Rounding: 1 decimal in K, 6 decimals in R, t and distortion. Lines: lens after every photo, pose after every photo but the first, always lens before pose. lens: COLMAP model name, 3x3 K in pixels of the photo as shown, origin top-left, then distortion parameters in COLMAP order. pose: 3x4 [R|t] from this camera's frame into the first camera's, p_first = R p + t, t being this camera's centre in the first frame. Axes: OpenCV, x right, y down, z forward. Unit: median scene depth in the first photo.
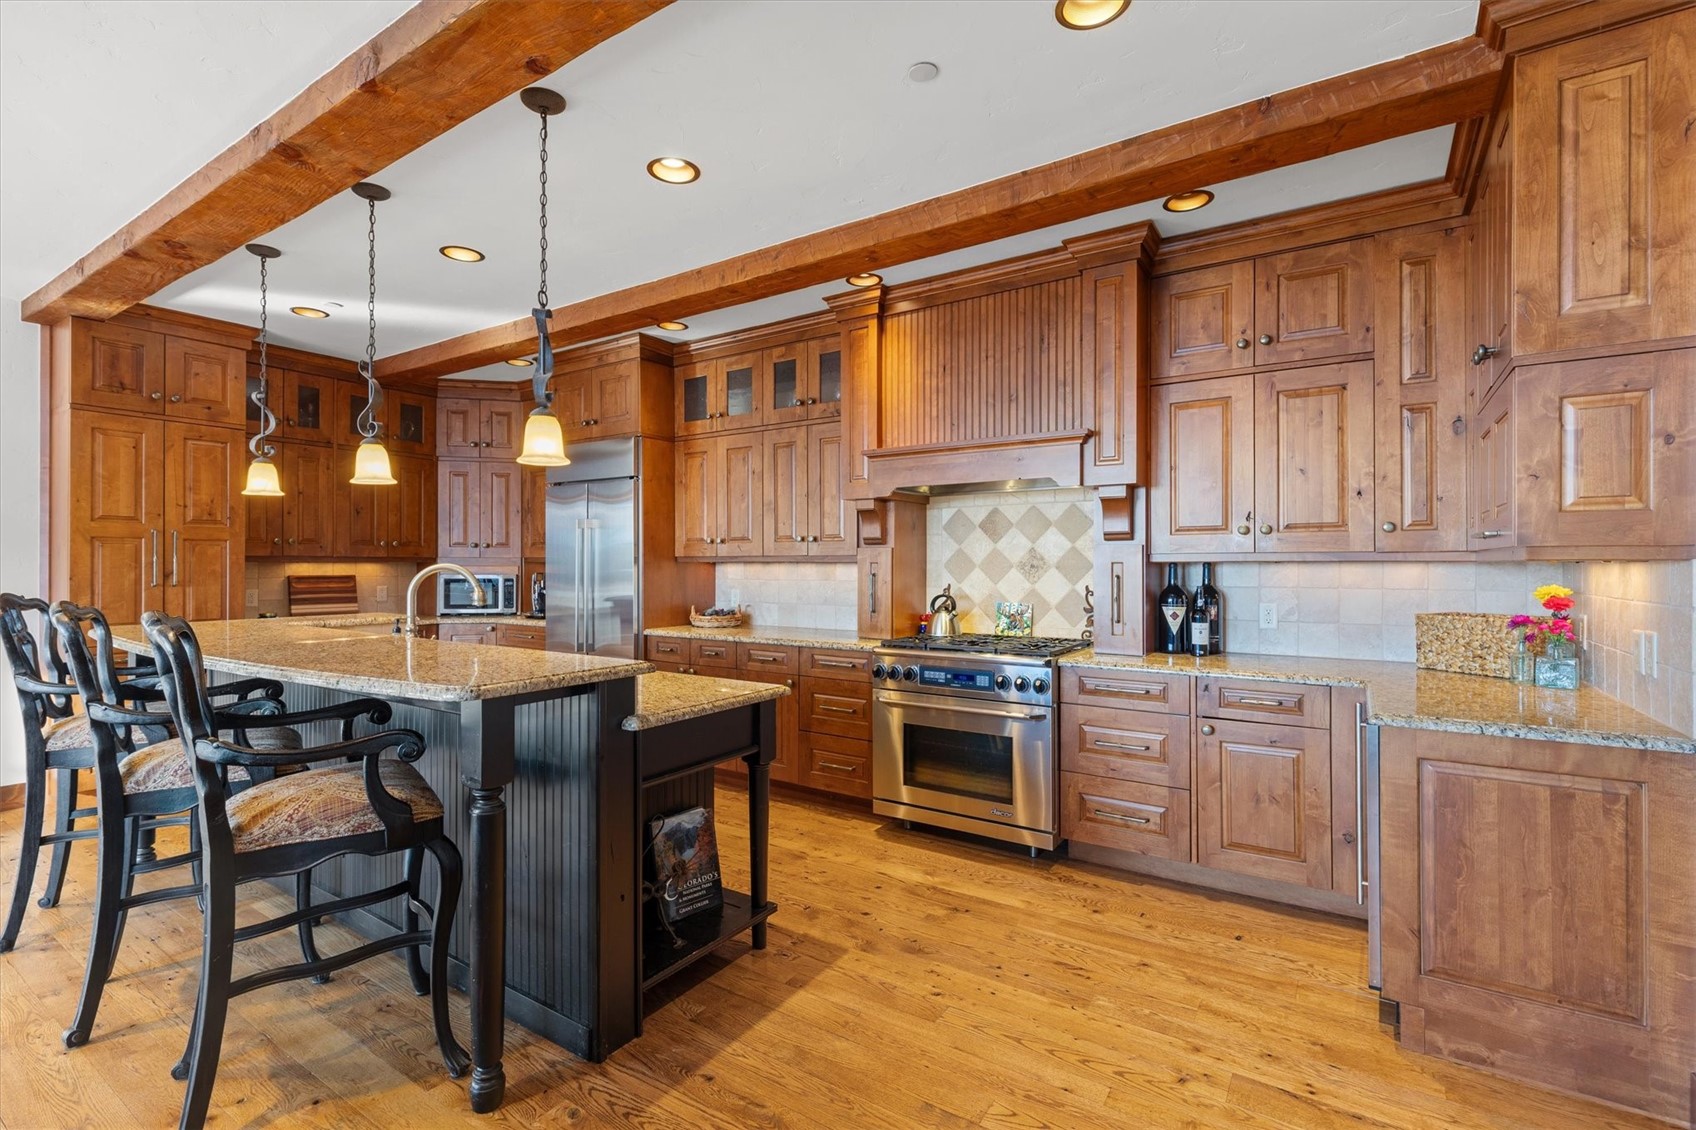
lens RADIAL K [[773.4, 0, 845.8], [0, 773.4, 561.6], [0, 0, 1]] dist [0.000319, 0.000271]
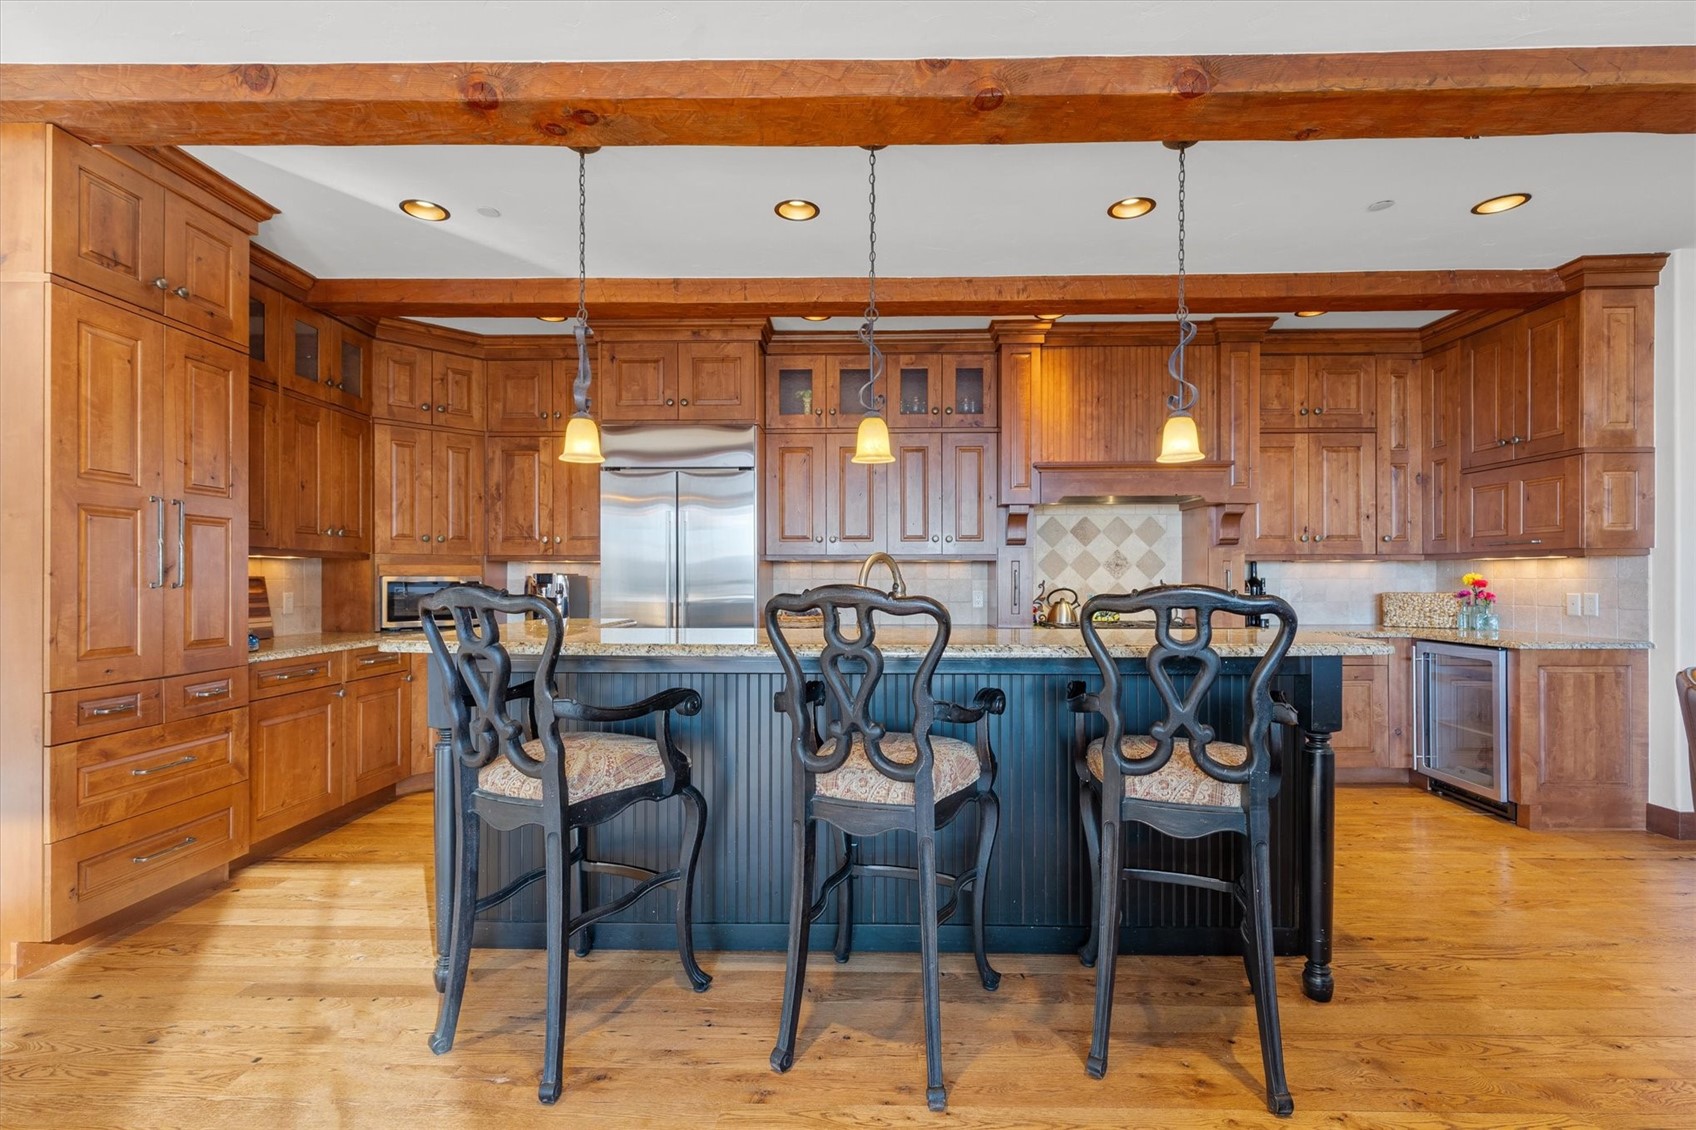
lens RADIAL K [[778.4, 0, 843.0], [0, 778.4, 577.5], [0, 0, 1]] dist [0.001452, -0.000057]
pose [[0.841115, -0.001467, 0.540854, -0.815927], [-0.000278, 0.999995, 0.003144, 0.022728], [-0.540856, -0.002795, 0.841111, 0.182047]]
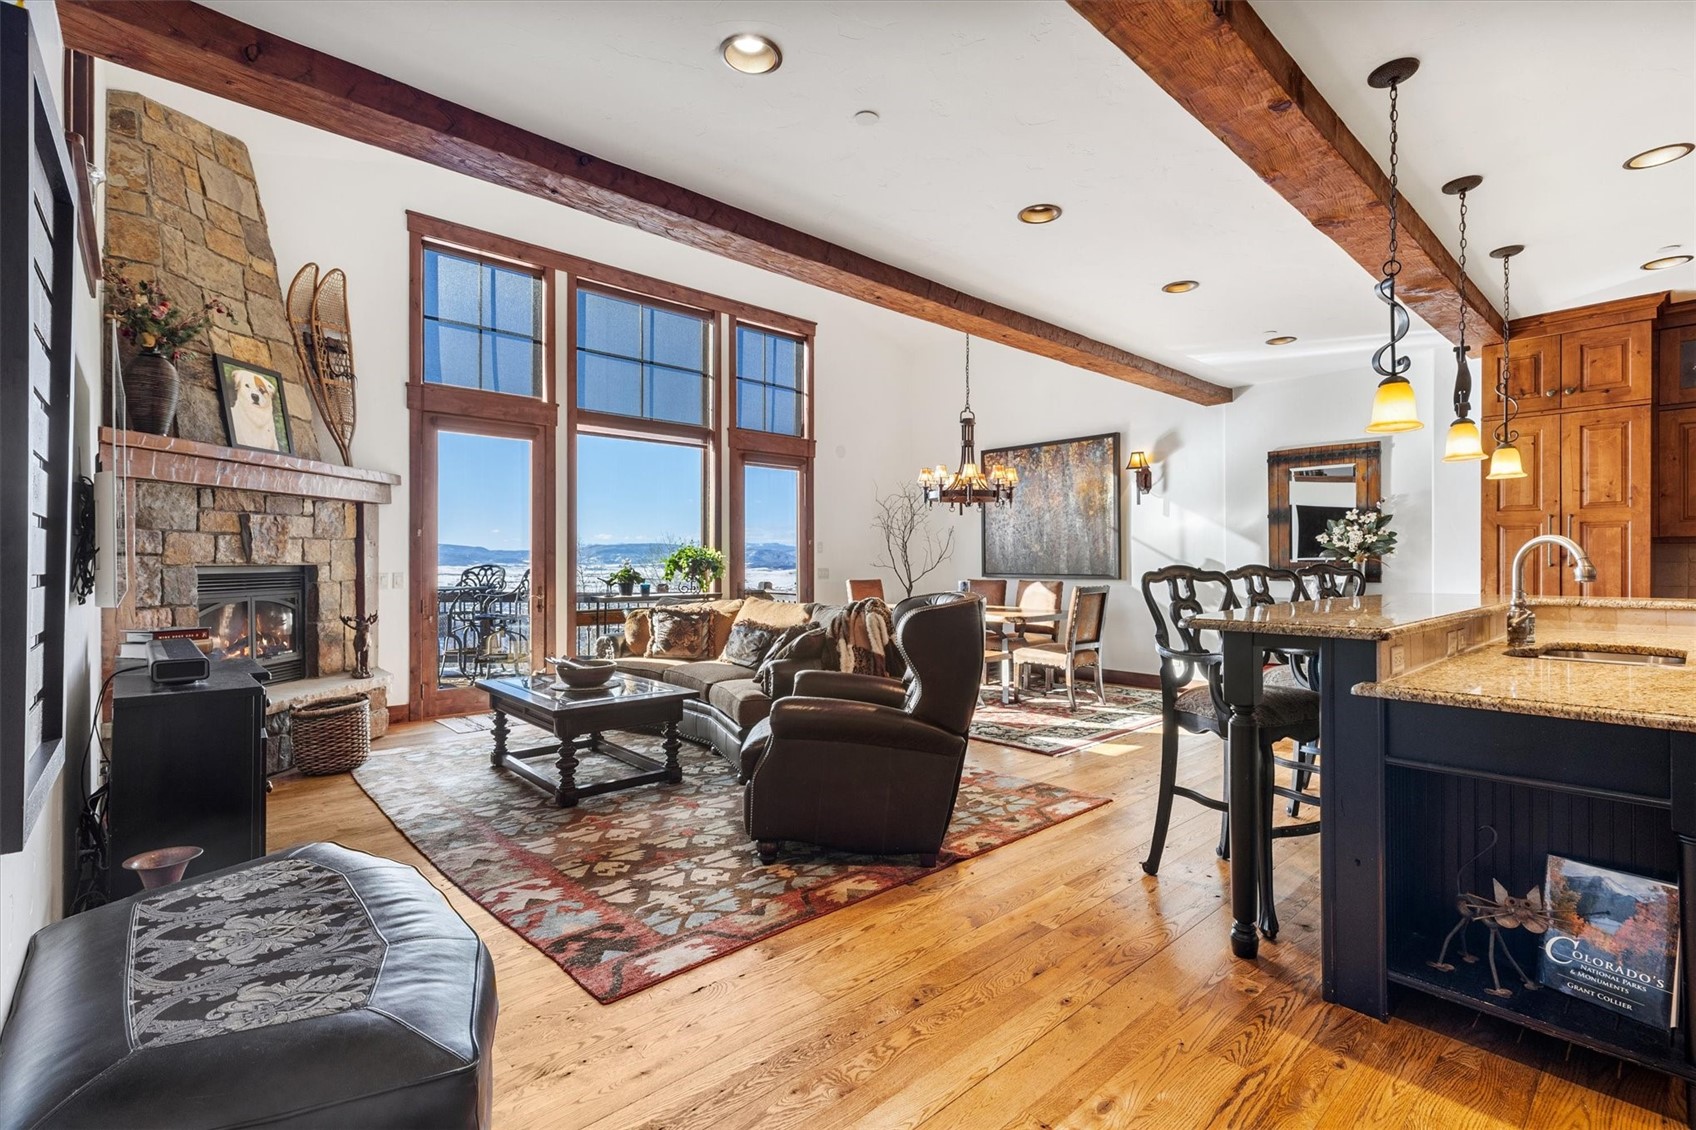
lens RADIAL K [[765.7, 0, 846.8], [0, 765.7, 560.7], [0, 0, 1]] dist [0.008920, -0.000549]
pose [[-0.245563, -0.002590, -0.969377, 0.440359], [0.005332, 0.999978, -0.004022, 0.023811], [0.969366, -0.006156, -0.245543, 0.318846]]
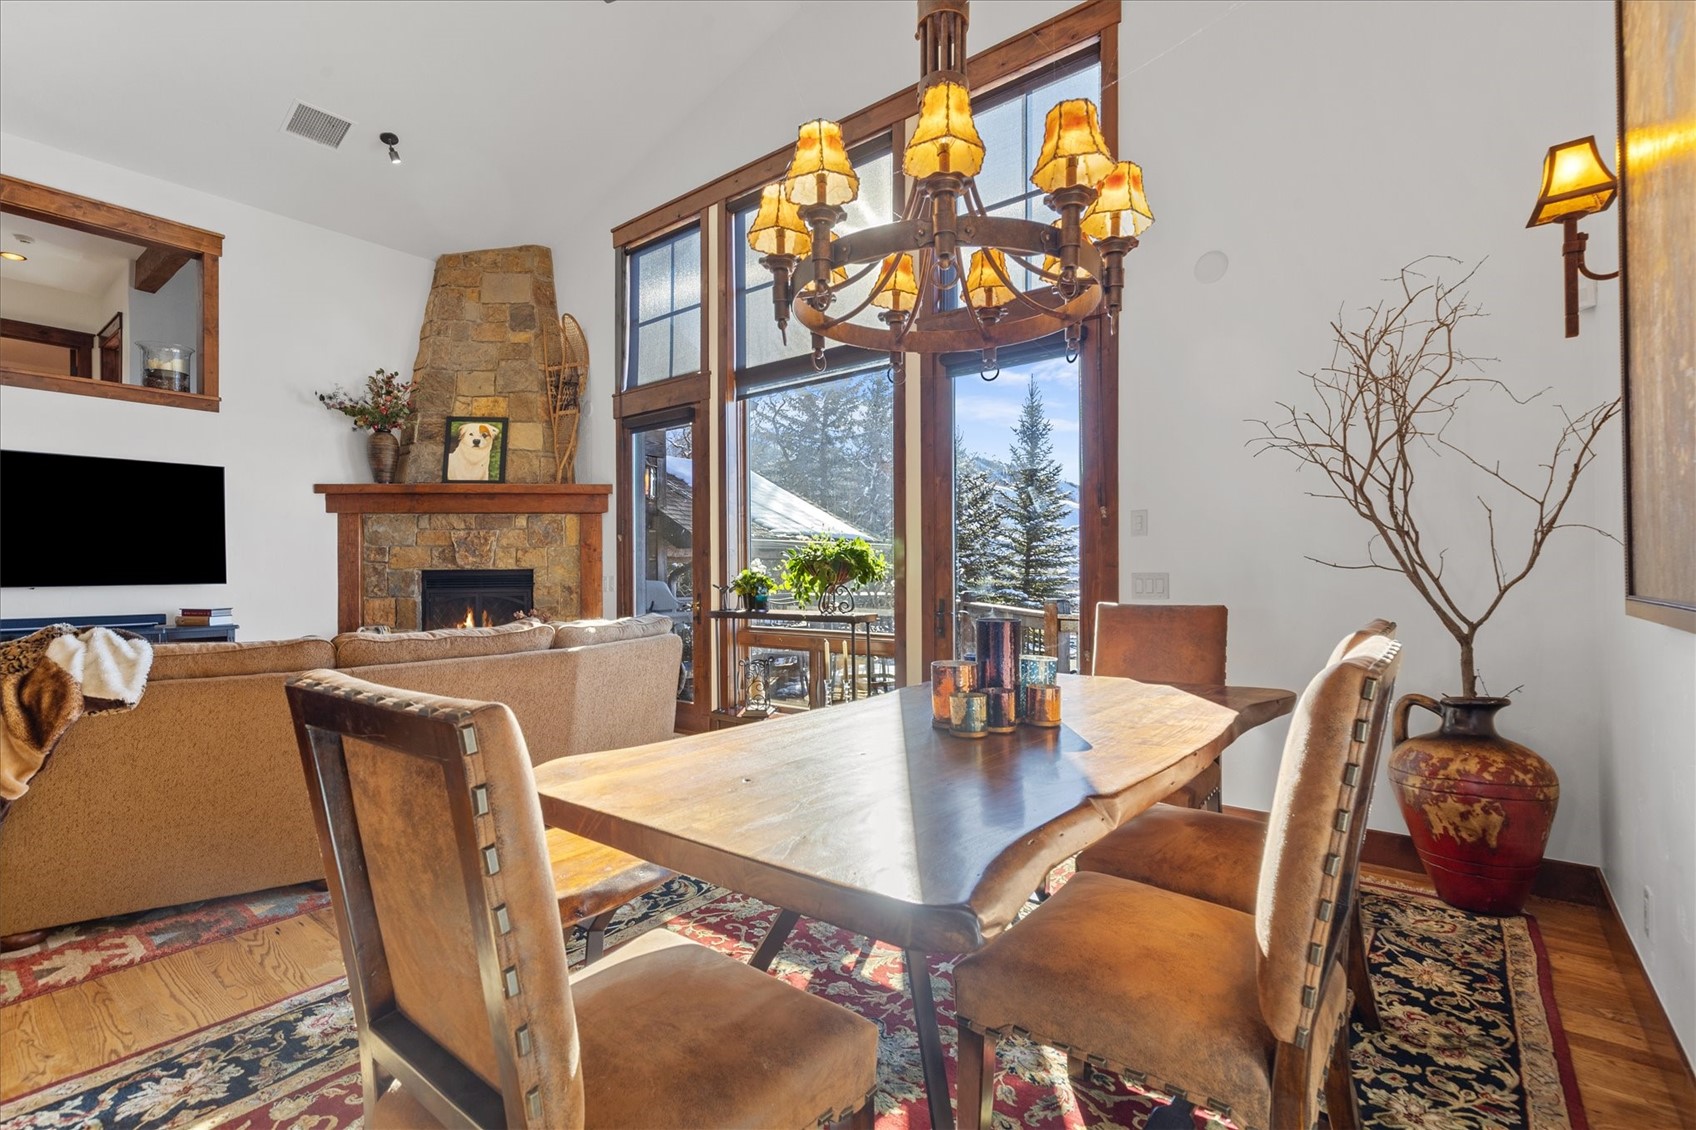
lens RADIAL K [[768.3, 0, 850.5], [0, 768.3, 572.6], [0, 0, 1]] dist [0.007638, 0.000092]
pose [[-0.996518, 0.004176, 0.083275, -1.338576], [0.003679, 0.999975, -0.006115, 0.039646], [-0.083298, -0.005788, -0.996508, 0.629882]]
